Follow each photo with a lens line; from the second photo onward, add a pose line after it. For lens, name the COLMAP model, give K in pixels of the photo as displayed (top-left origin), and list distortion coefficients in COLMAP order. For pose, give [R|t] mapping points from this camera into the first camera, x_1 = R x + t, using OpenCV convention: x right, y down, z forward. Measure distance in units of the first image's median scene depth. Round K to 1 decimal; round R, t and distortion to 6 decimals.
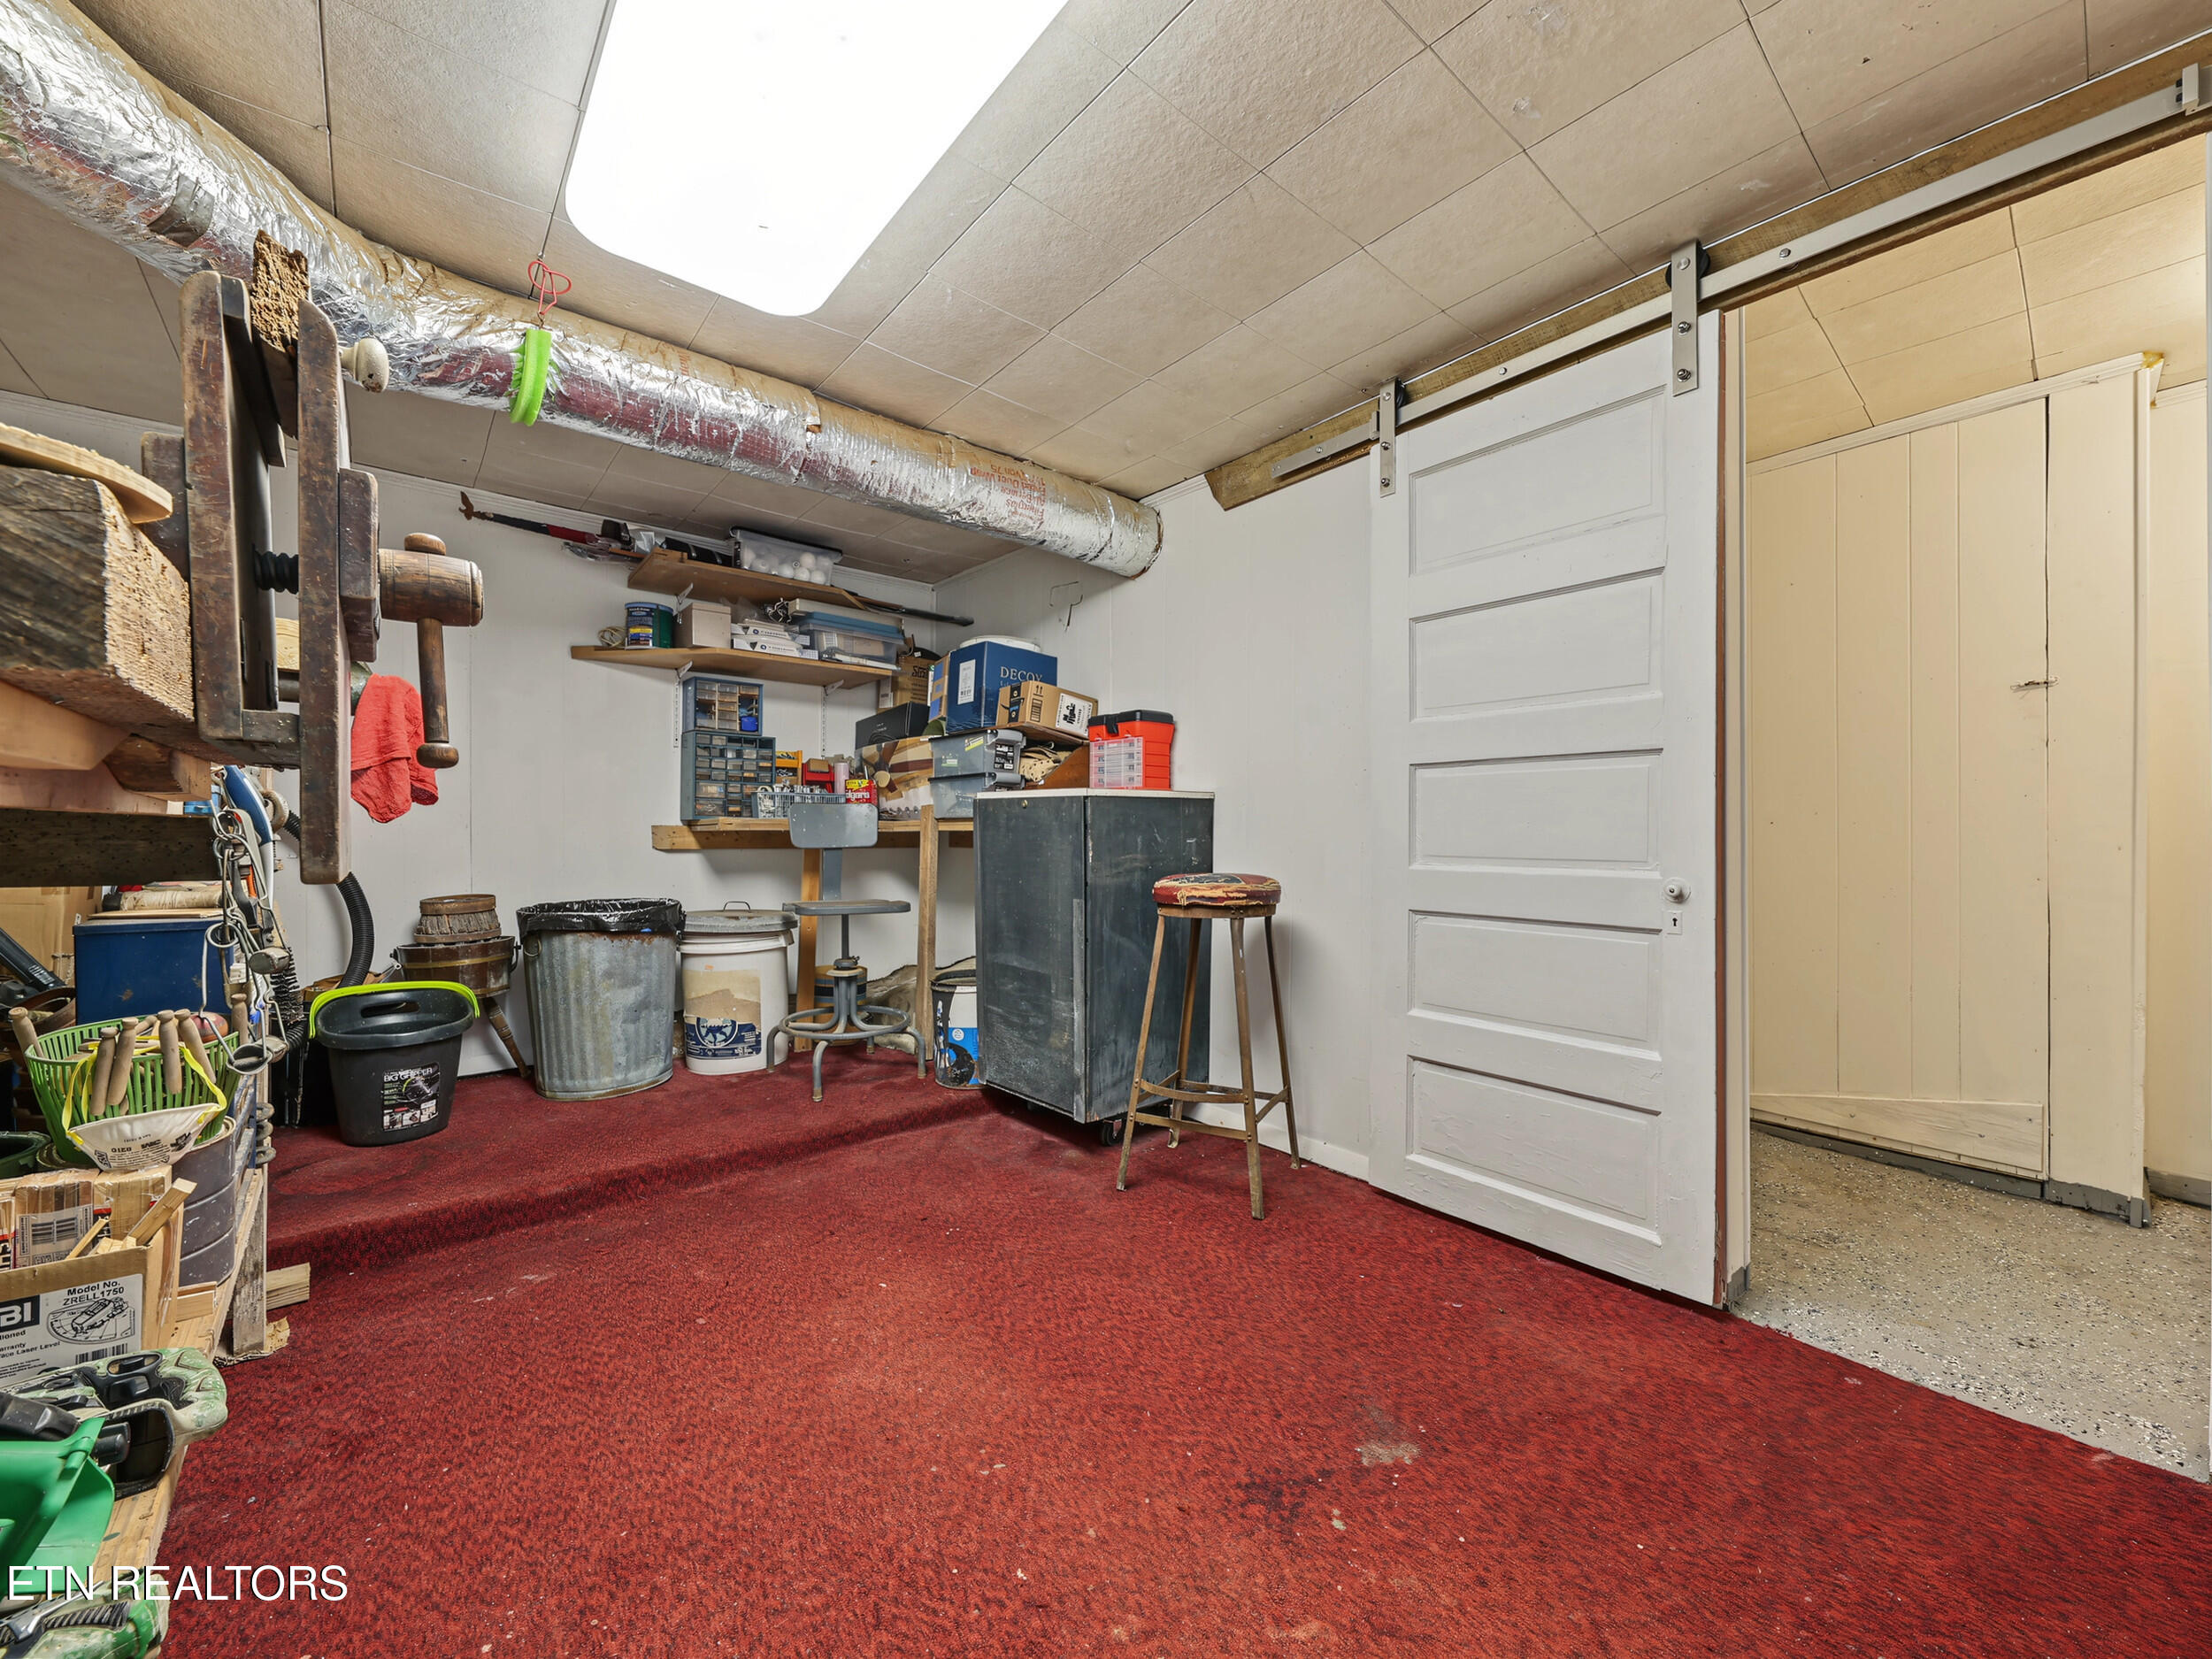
lens RADIAL K [[862.8, 0, 1096.7], [0, 862.8, 835.8], [0, 0, 1]] dist [0.001330, 0.000171]
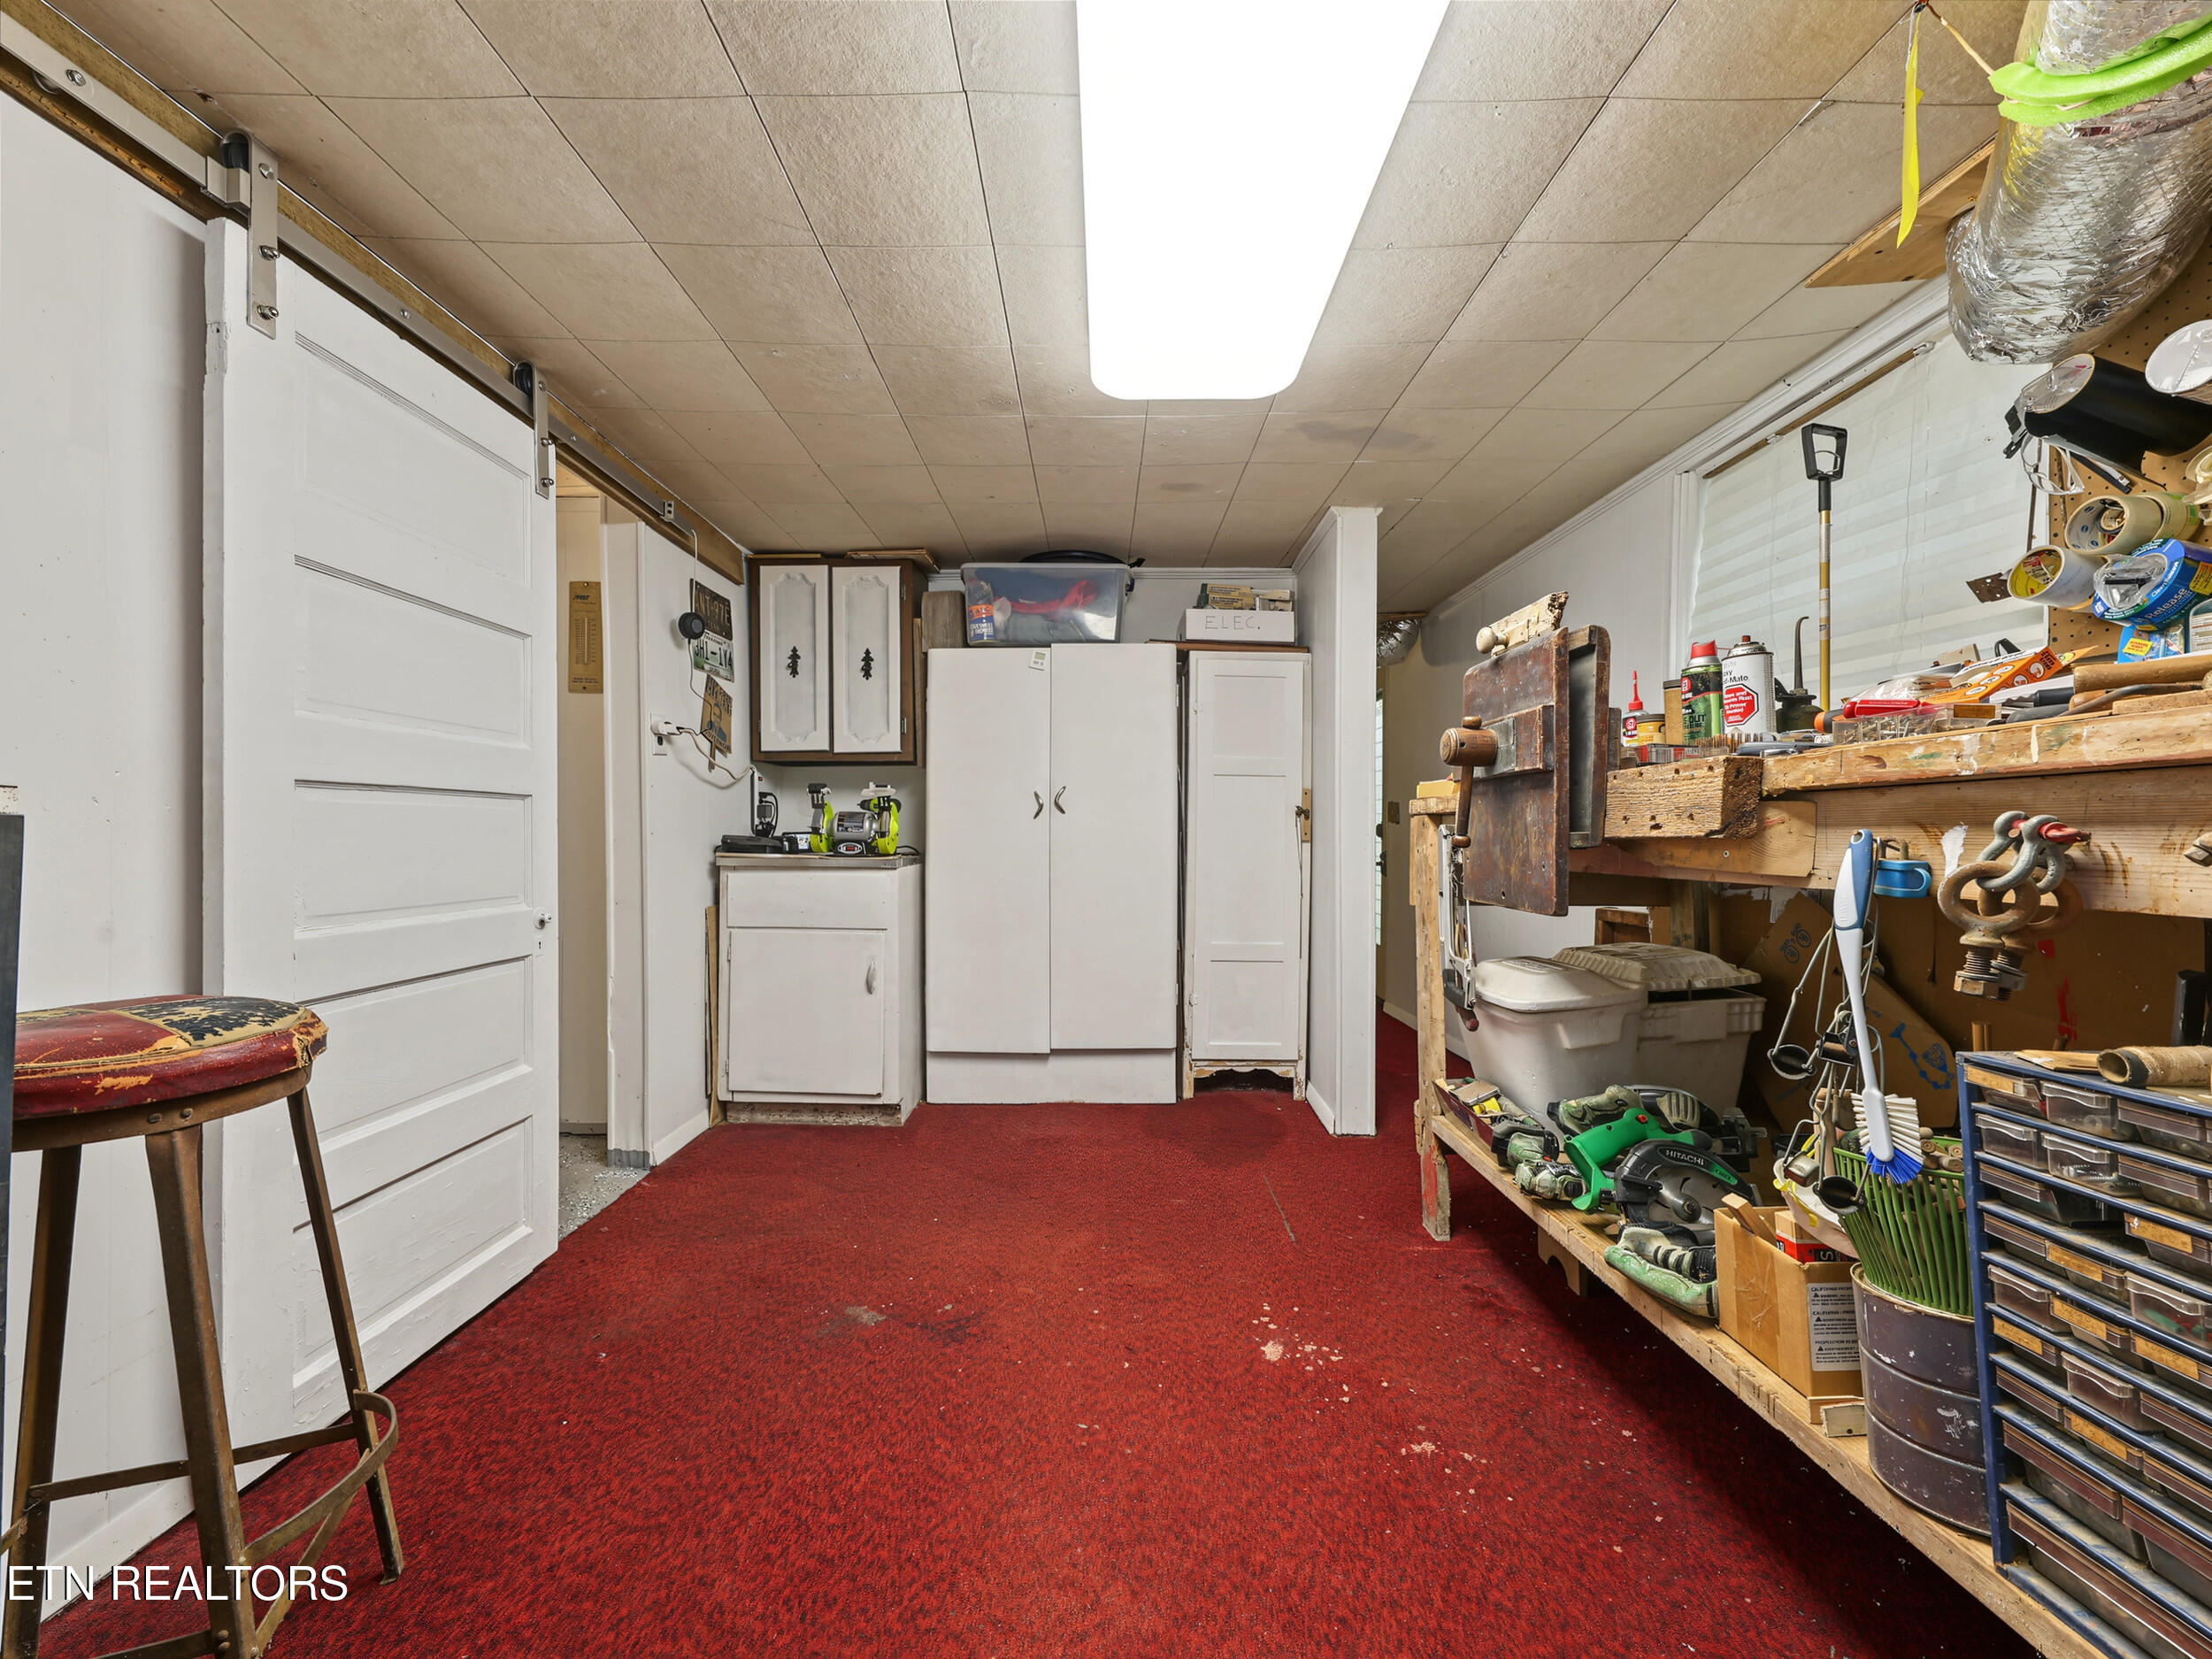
lens RADIAL K [[862.8, 0, 1096.7], [0, 862.8, 835.8], [0, 0, 1]] dist [0.001330, 0.000171]
pose [[-0.763644, -0.005609, 0.645613, -0.641428], [0.000338, 0.999959, 0.009088, -0.057173], [-0.645637, 0.007158, -0.763611, 1.372372]]
